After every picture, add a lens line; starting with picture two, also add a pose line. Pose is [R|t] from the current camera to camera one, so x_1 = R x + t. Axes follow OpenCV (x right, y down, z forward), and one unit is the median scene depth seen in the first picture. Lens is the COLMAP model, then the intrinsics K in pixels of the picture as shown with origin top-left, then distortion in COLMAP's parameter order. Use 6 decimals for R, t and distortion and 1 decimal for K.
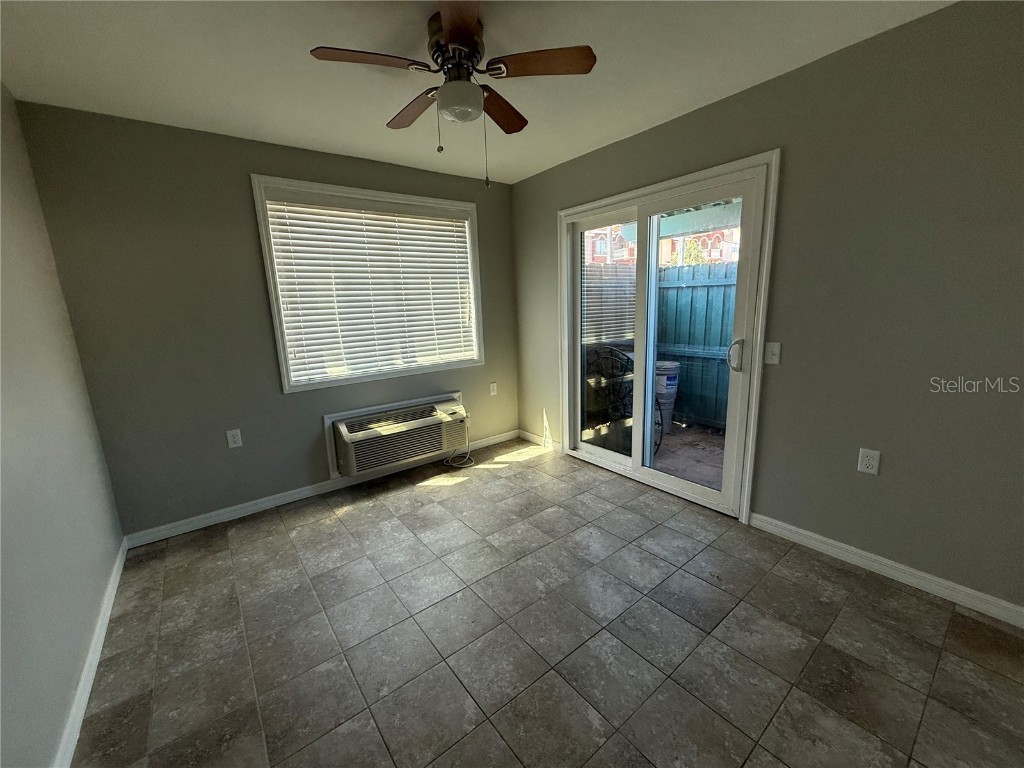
lens RADIAL K [[415.4, 0, 509.7], [0, 415.4, 365.4], [0, 0, 1]] dist [0.000803, 0.000224]
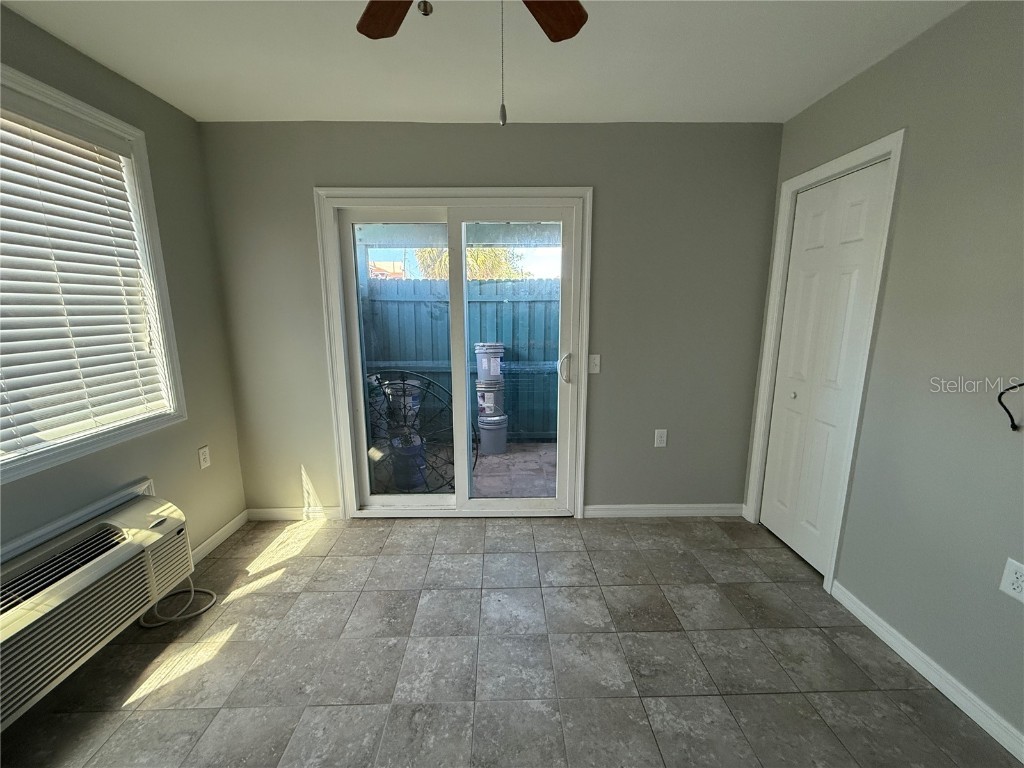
lens RADIAL K [[409.9, 0, 517.5], [0, 409.9, 370.9], [0, 0, 1]] dist [-0.000046, 0.000177]
pose [[0.591203, -0.088396, 0.801664, -0.300804], [0.102623, 0.994141, 0.033938, -0.052265], [-0.799967, 0.062205, 0.596811, 0.361398]]
